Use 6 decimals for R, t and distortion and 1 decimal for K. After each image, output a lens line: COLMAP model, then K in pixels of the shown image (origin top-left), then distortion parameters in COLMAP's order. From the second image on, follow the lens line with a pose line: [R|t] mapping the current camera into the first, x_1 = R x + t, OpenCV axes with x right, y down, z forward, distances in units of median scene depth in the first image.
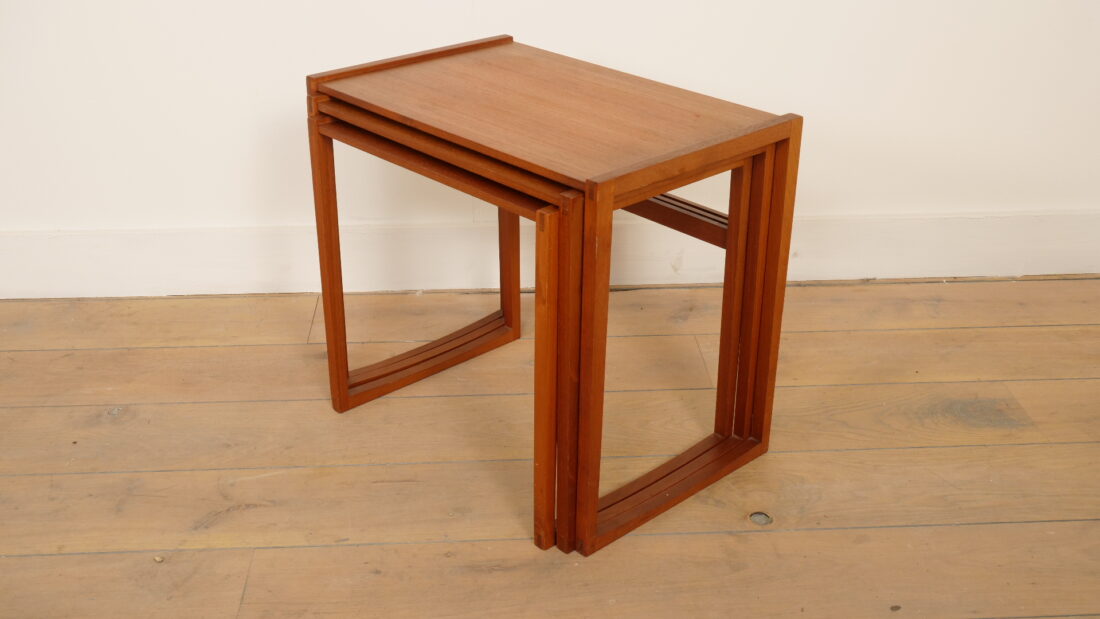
lens RADIAL K [[1214.1, 0, 548.6], [0, 1214.1, 310.8], [0, 0, 1]] dist [-0.004100, 0.000000]
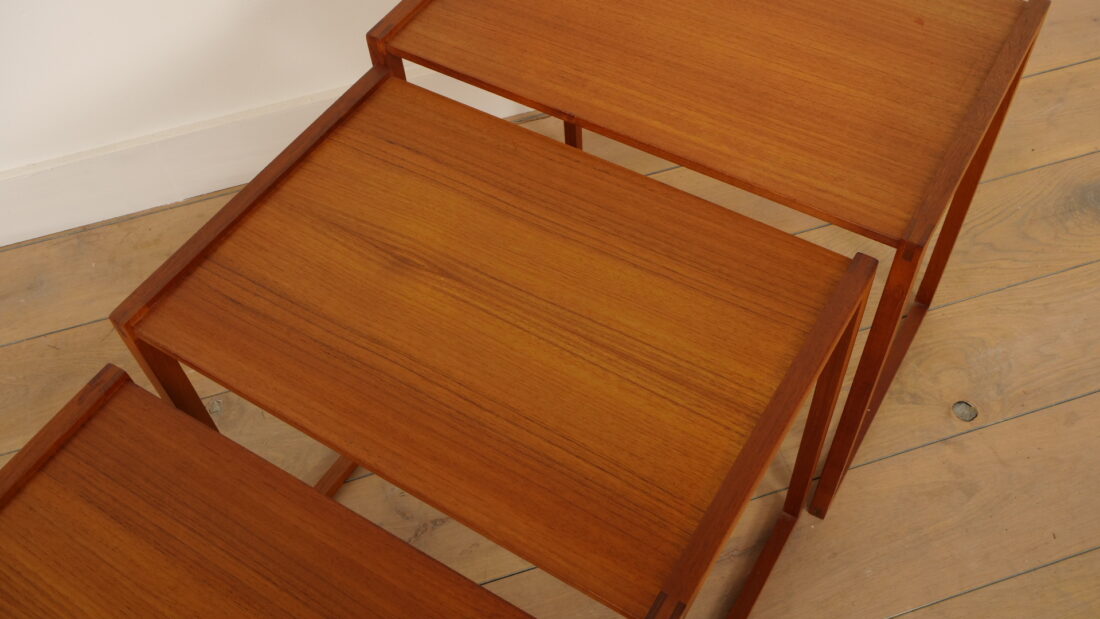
lens RADIAL K [[1044.1, 0, 553.3], [0, 1044.1, 310.7], [0, 0, 1]] dist [-0.015284, 0.000000]
pose [[0.970858, -0.218518, 0.098407, -0.183028], [0.153139, 0.881518, 0.446626, -0.282858], [-0.184343, -0.418541, 0.889293, 0.319644]]
